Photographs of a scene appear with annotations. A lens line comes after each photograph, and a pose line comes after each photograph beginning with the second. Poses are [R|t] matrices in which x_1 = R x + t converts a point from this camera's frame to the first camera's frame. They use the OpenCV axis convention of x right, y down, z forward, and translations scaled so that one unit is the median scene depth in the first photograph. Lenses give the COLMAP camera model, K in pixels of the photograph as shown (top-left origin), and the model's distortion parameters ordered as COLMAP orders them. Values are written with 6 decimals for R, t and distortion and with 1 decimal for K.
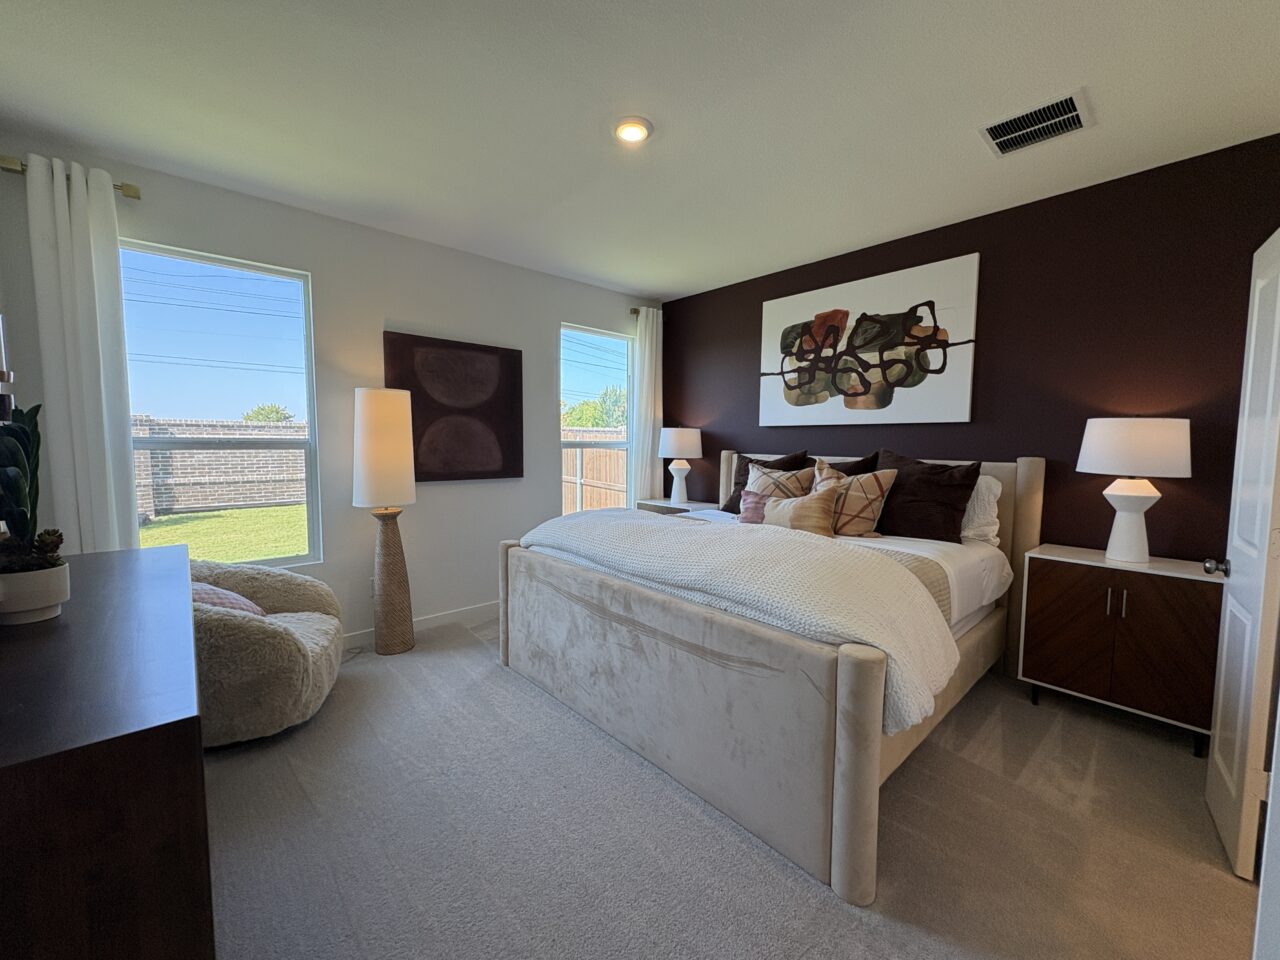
lens RADIAL K [[510.0, 0, 638.0], [0, 510.0, 479.0], [0, 0, 1]] dist [0.000035, 0.000578]
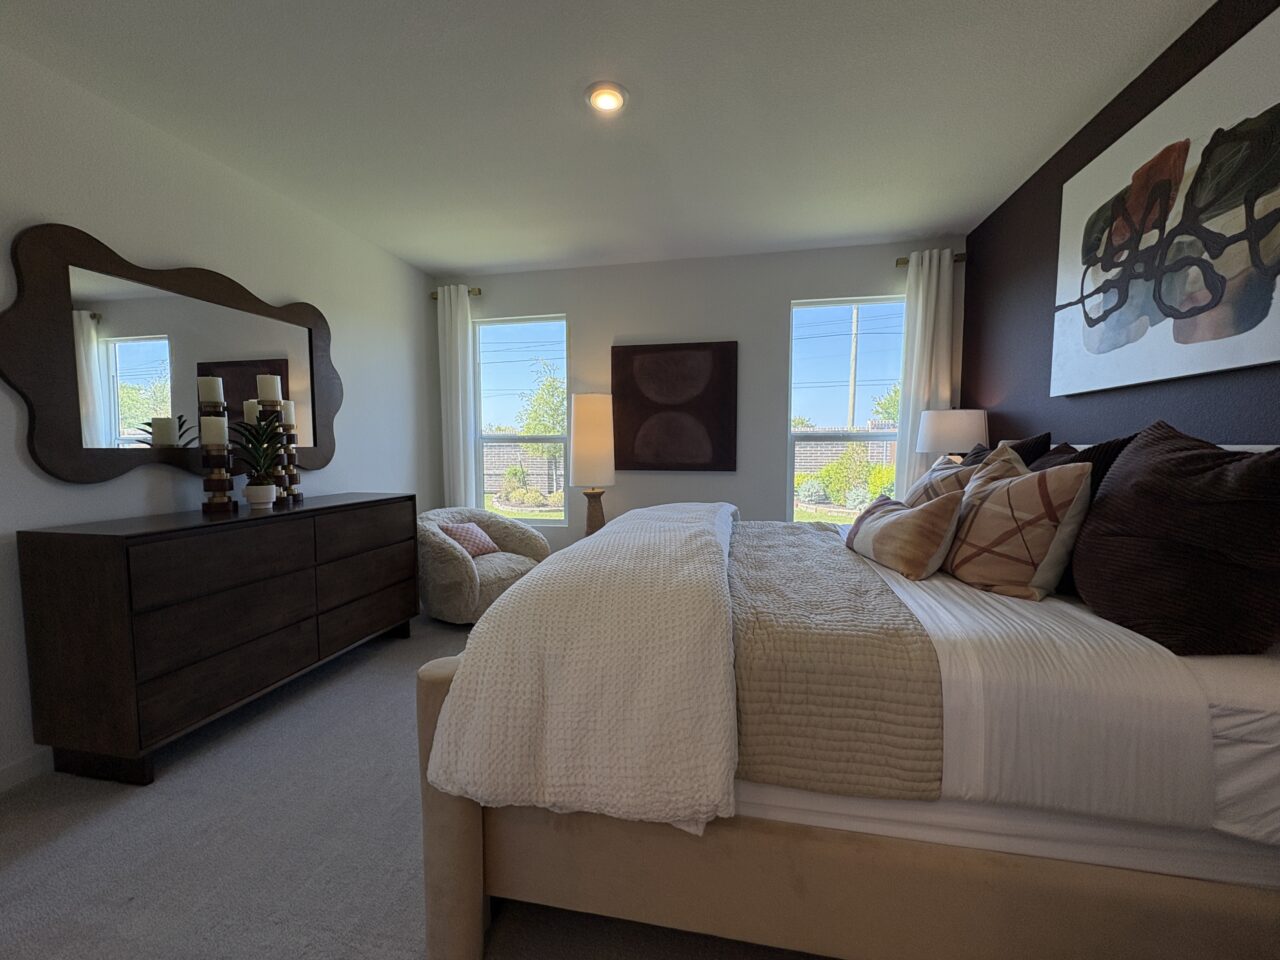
lens RADIAL K [[510.0, 0, 641.7], [0, 510.0, 480.2], [0, 0, 1]] dist [0.000035, 0.000578]
pose [[0.587981, 0.044166, -0.807668, 0.503727], [-0.052190, 0.998499, 0.016608, 0.008302], [0.807190, 0.032387, 0.589403, 0.308987]]
